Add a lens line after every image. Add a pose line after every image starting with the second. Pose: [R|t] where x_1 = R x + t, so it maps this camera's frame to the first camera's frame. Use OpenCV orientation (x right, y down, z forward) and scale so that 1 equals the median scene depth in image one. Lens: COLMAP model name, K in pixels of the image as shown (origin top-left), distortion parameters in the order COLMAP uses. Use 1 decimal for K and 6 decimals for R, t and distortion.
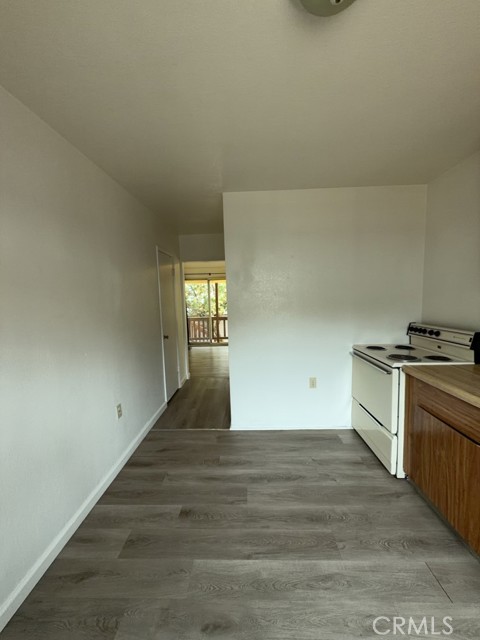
lens RADIAL K [[254.0, 0, 240.2], [0, 254.0, 317.8], [0, 0, 1]] dist [0.000967, 0.000210]
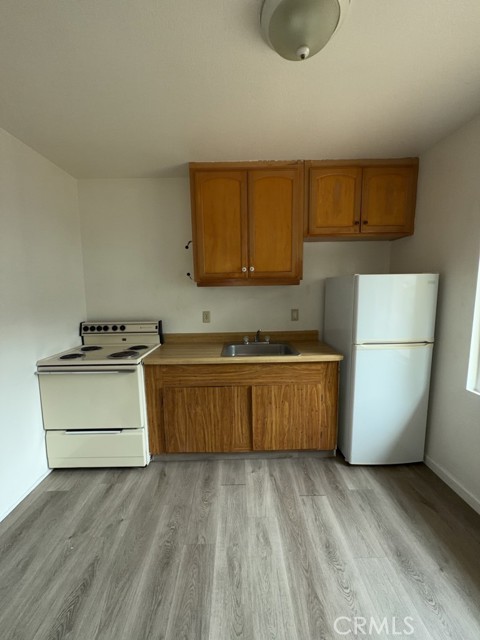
lens RADIAL K [[254.0, 0, 240.2], [0, 254.0, 317.8], [0, 0, 1]] dist [0.000967, 0.000210]
pose [[-0.043832, -0.088531, 0.995109, -0.436354], [0.090463, 0.991622, 0.092206, -0.046462], [-0.994935, 0.094062, -0.035456, 0.654652]]
